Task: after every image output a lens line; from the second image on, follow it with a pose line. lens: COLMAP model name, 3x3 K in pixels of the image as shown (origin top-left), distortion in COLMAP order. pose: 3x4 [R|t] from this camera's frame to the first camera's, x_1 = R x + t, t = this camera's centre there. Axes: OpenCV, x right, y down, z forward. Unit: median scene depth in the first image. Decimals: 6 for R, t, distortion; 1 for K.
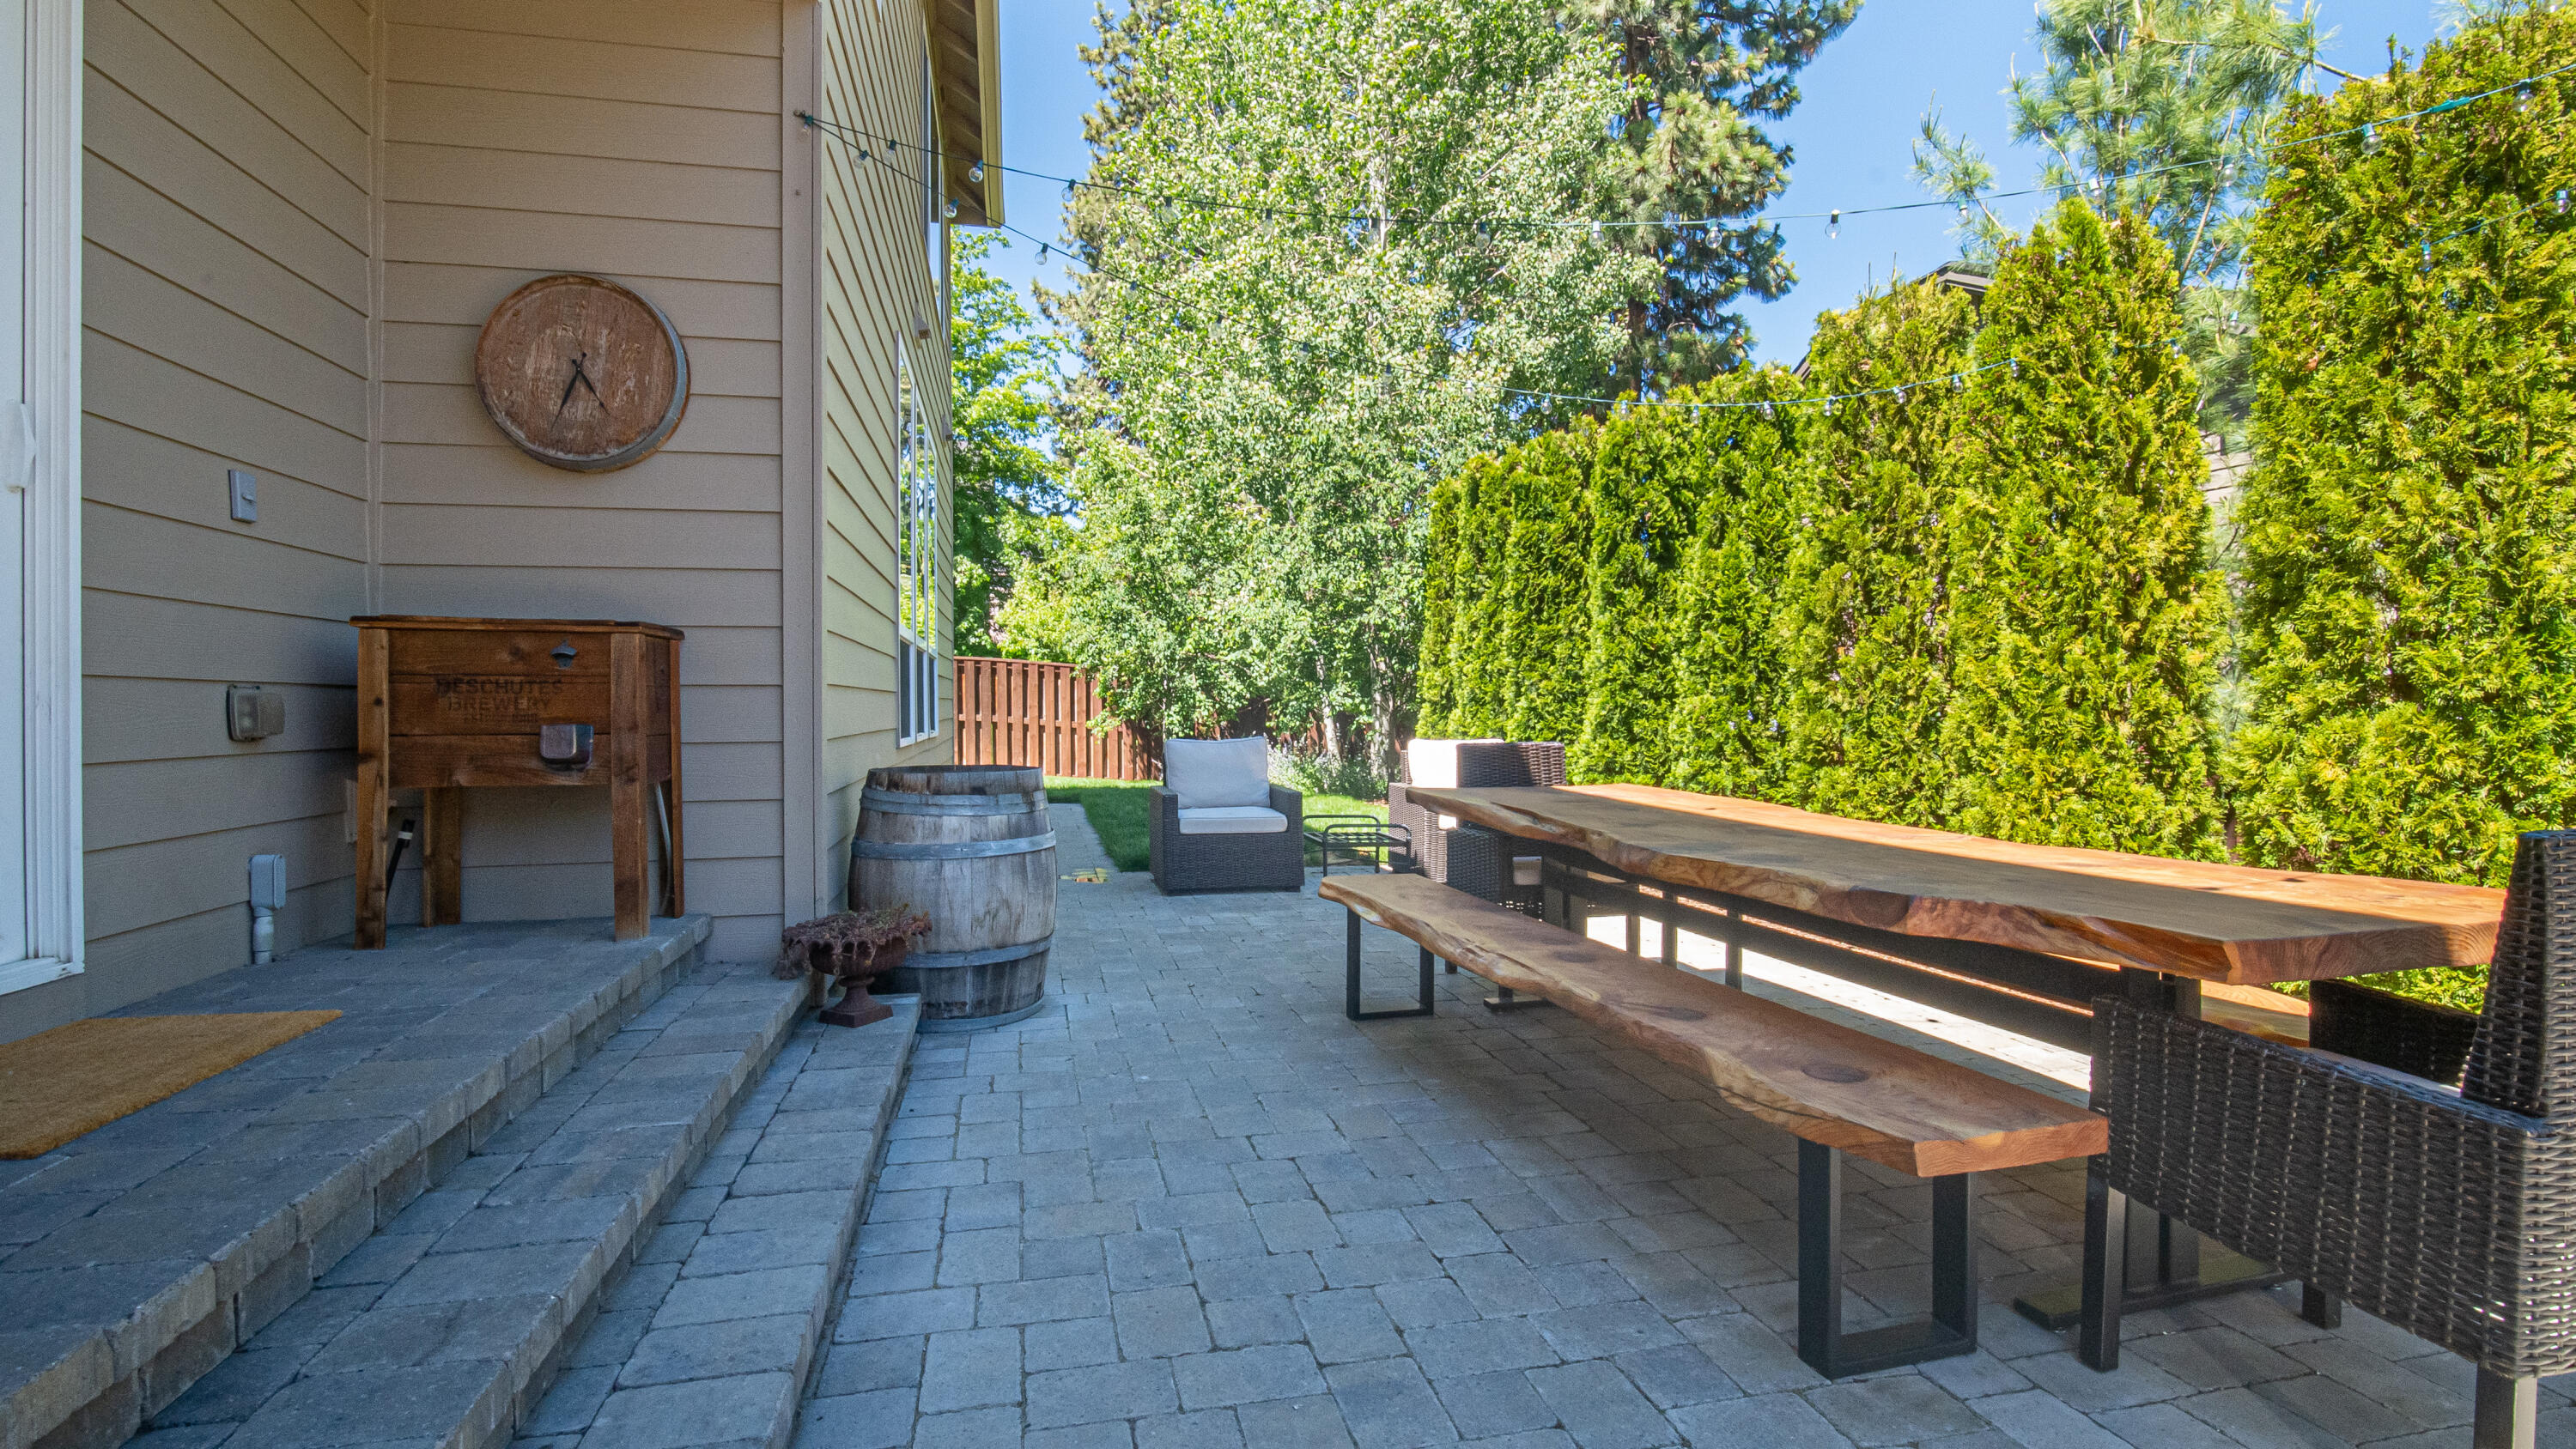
lens RADIAL K [[1142.8, 0, 1272.0], [0, 1142.8, 711.2], [0, 0, 1]] dist [-0.015777, 0.000846]
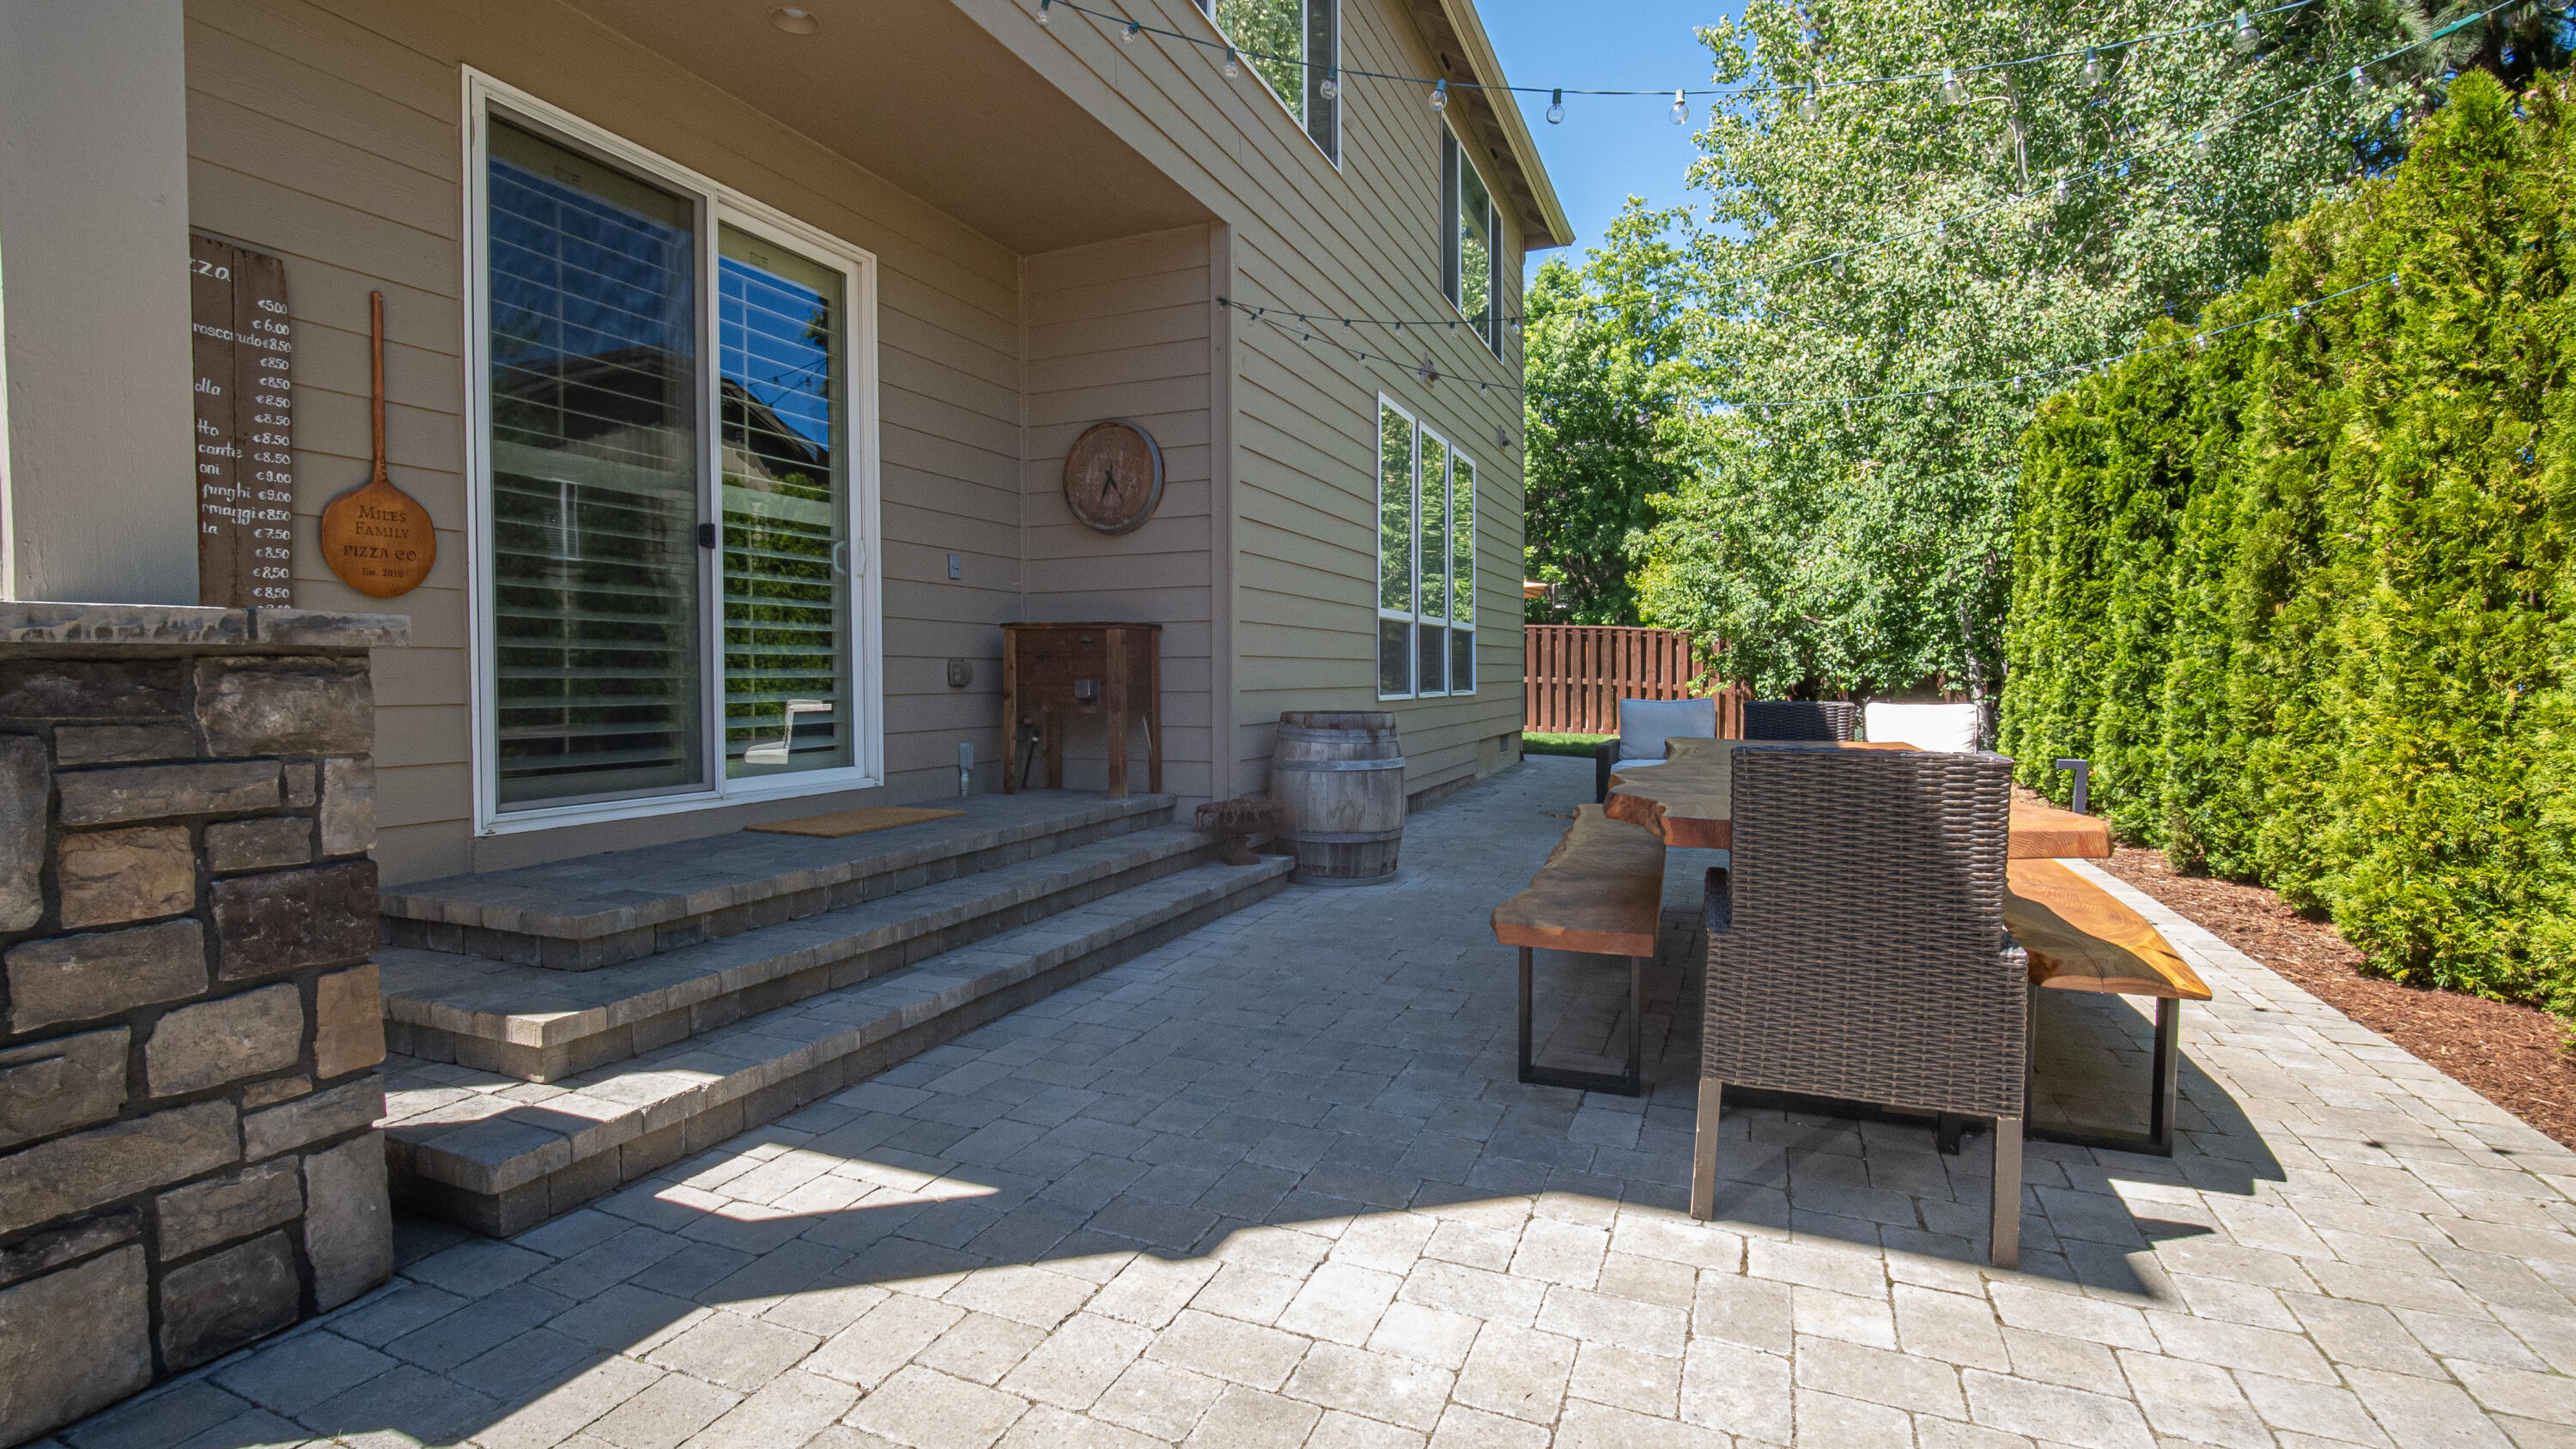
lens RADIAL K [[1142.8, 0, 1294.5], [0, 1142.8, 706.2], [0, 0, 1]] dist [-0.015777, 0.000846]
pose [[0.820781, 0.017701, -0.570968, 0.554364], [-0.002737, 0.999630, 0.027055, 0.003258], [0.571236, -0.020643, 0.820526, -0.250377]]
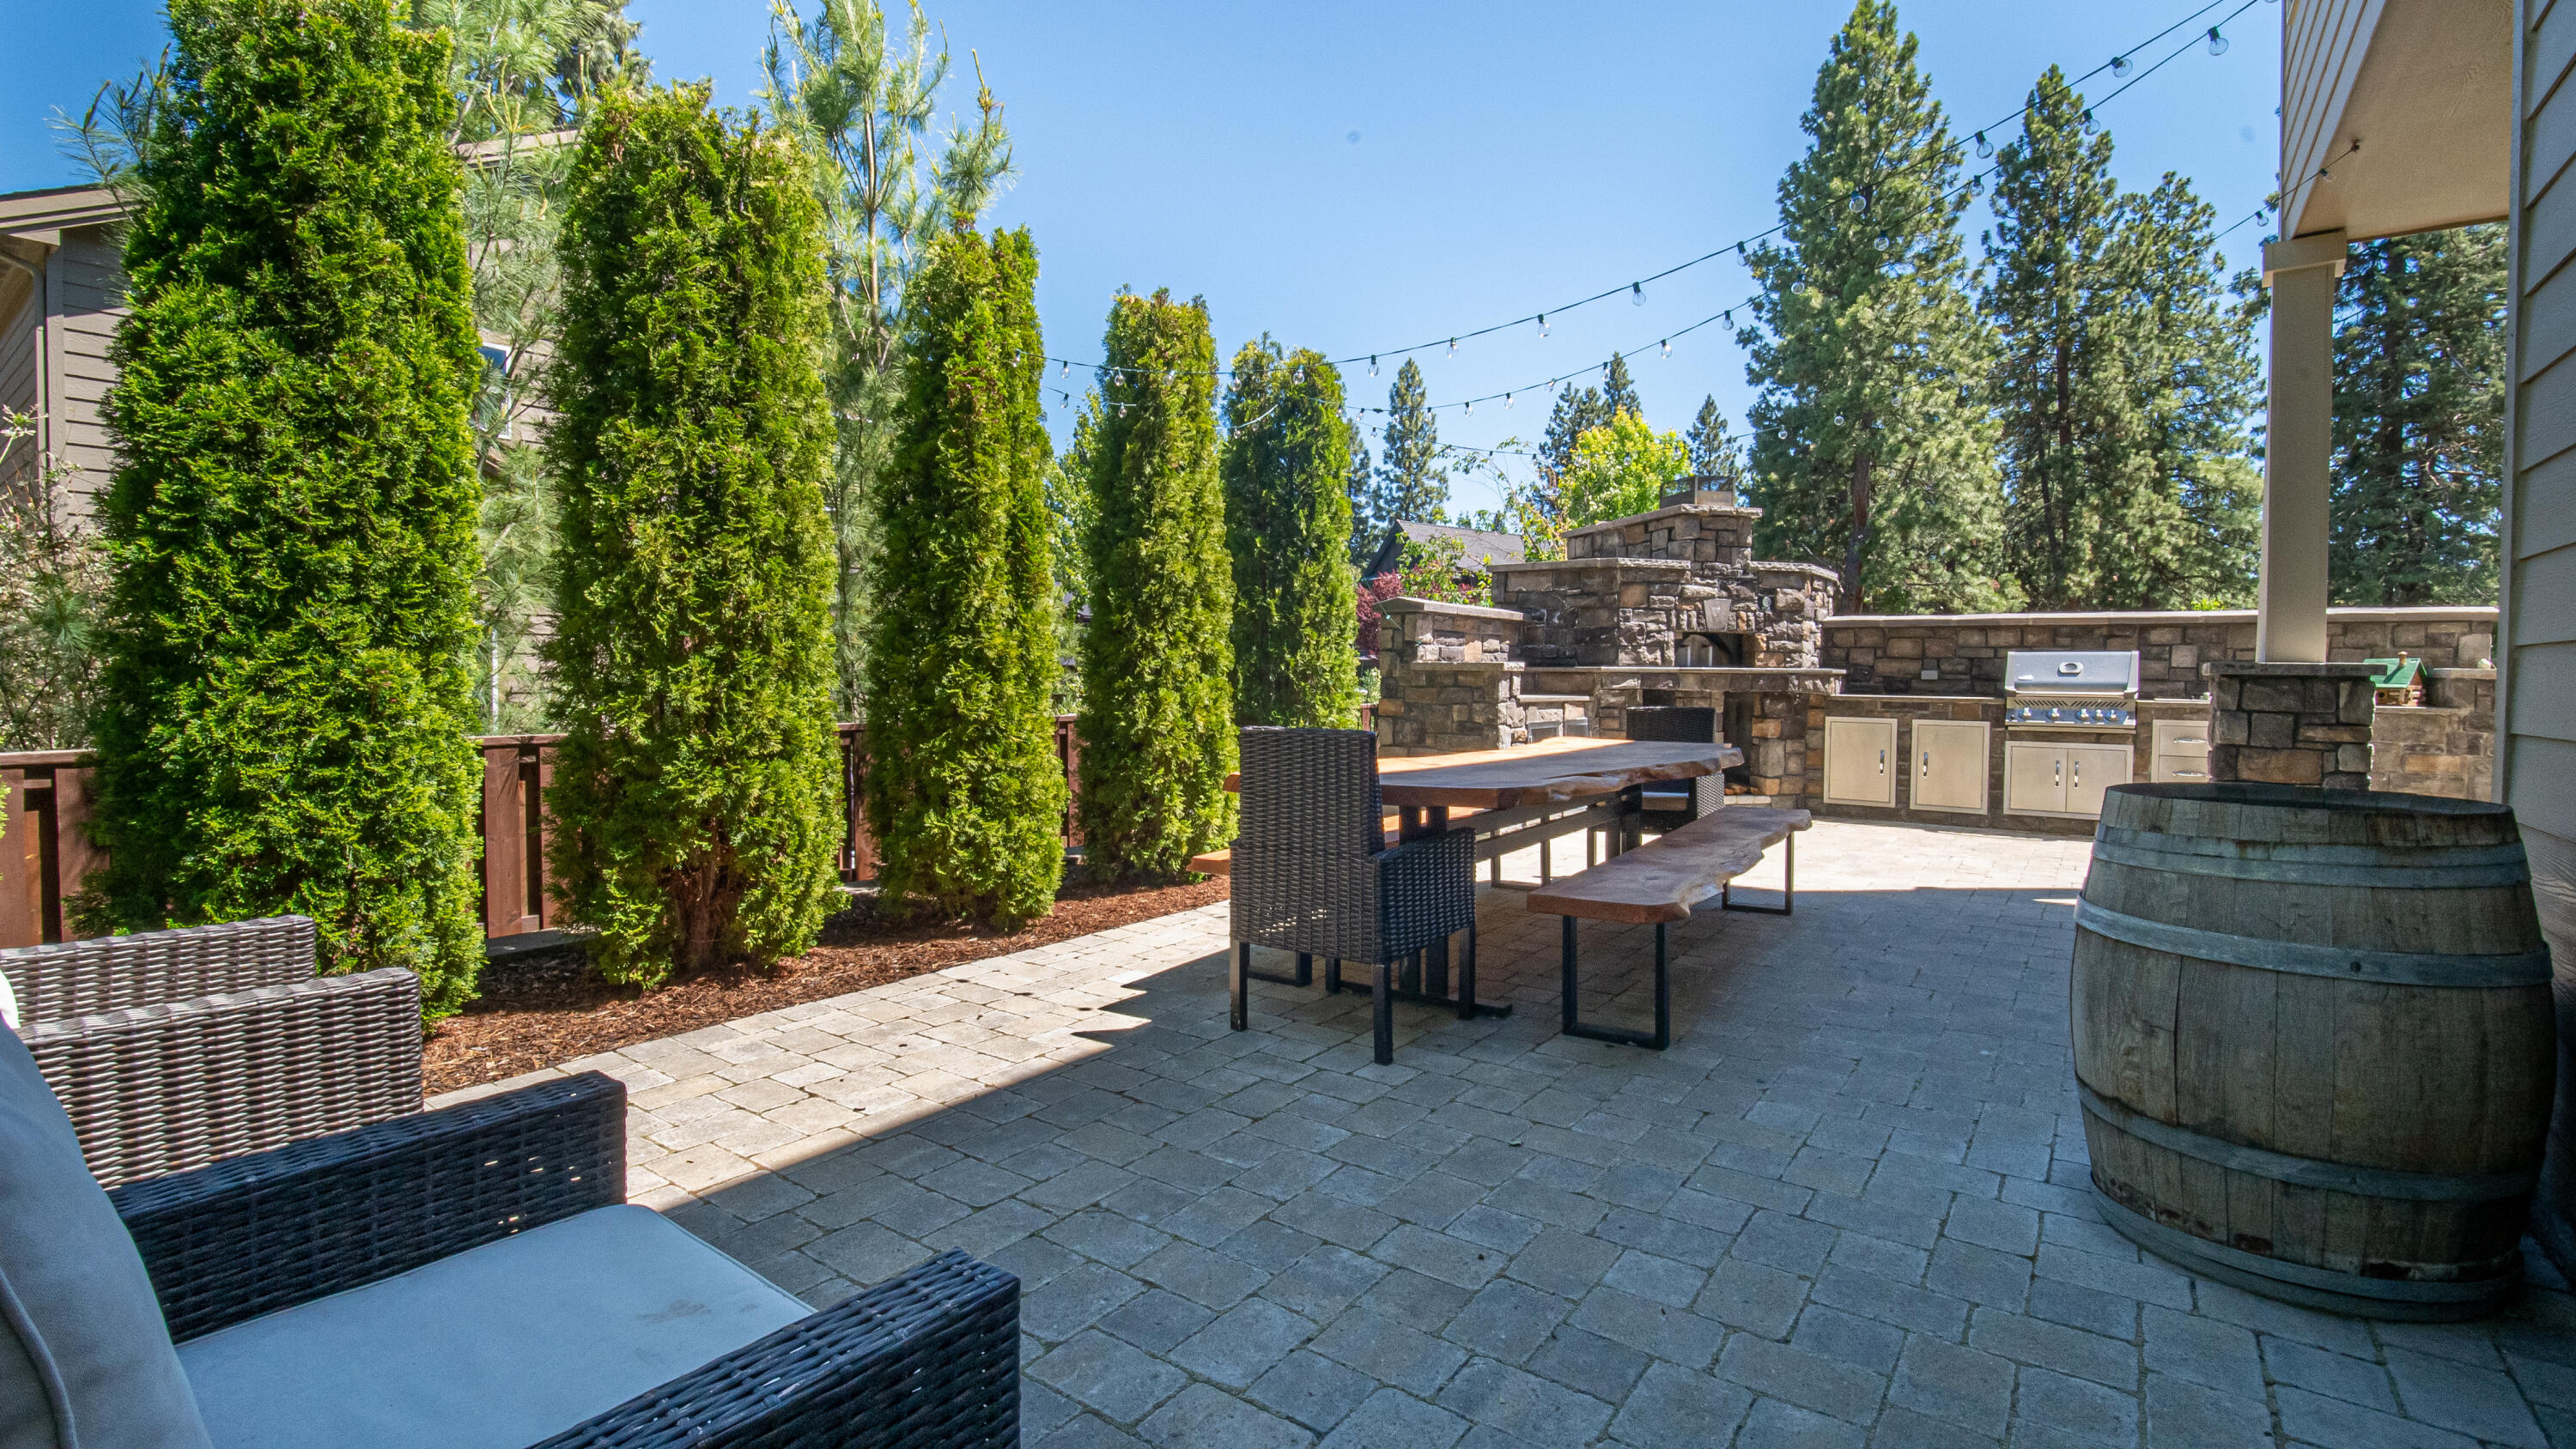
lens RADIAL K [[1142.8, 0, 1278.0], [0, 1142.8, 716.3], [0, 0, 1]] dist [-0.015777, 0.000846]
pose [[-0.657551, -0.025606, 0.752975, -0.388712], [0.000443, 0.999409, 0.034373, -0.005417], [-0.753410, 0.022935, -0.657151, 1.844056]]
